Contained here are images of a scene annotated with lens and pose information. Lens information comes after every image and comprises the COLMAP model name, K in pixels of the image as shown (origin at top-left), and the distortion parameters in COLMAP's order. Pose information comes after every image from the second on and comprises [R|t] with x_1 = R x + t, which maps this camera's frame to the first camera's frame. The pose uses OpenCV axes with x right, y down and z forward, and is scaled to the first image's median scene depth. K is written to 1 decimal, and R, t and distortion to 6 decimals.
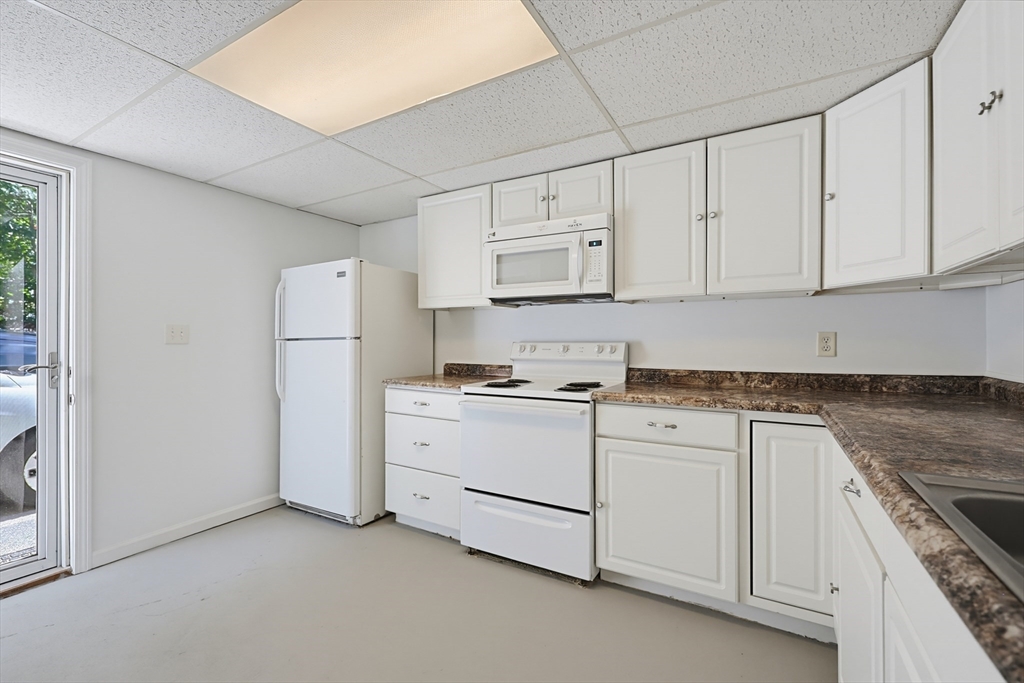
lens RADIAL K [[439.9, 0, 511.2], [0, 439.9, 341.4], [0, 0, 1]] dist [0.000228, -0.000172]
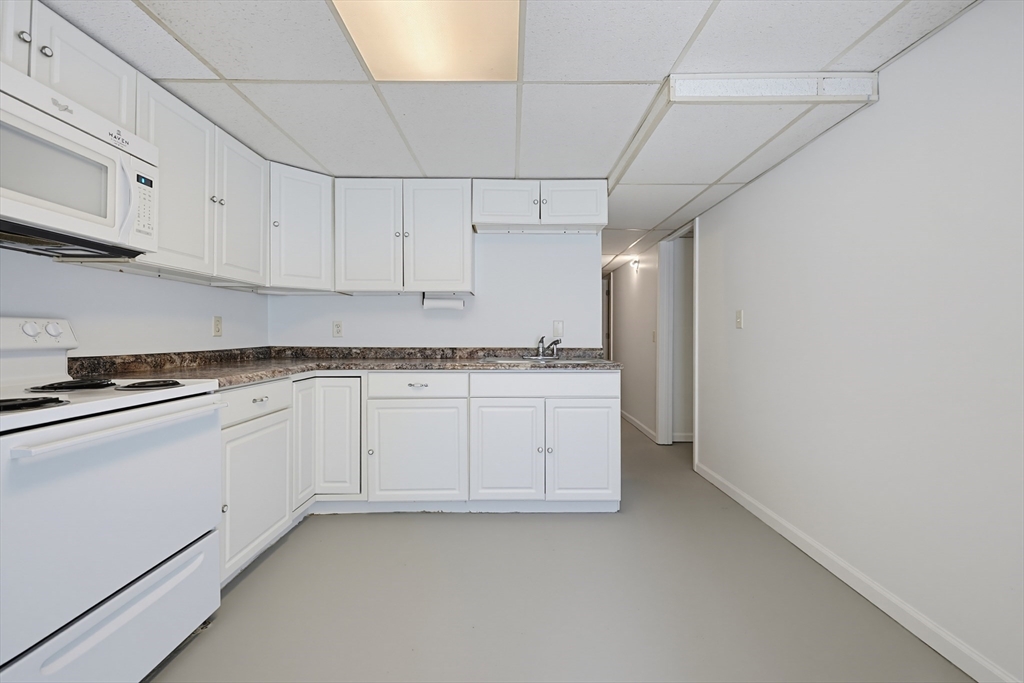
lens RADIAL K [[439.9, 0, 513.6], [0, 439.9, 336.3], [0, 0, 1]] dist [0.000228, -0.000172]
pose [[-0.510888, -0.001887, 0.859645, -0.744391], [-0.002280, 0.999997, 0.000840, 0.029314], [-0.859644, -0.001531, -0.510891, 0.857520]]
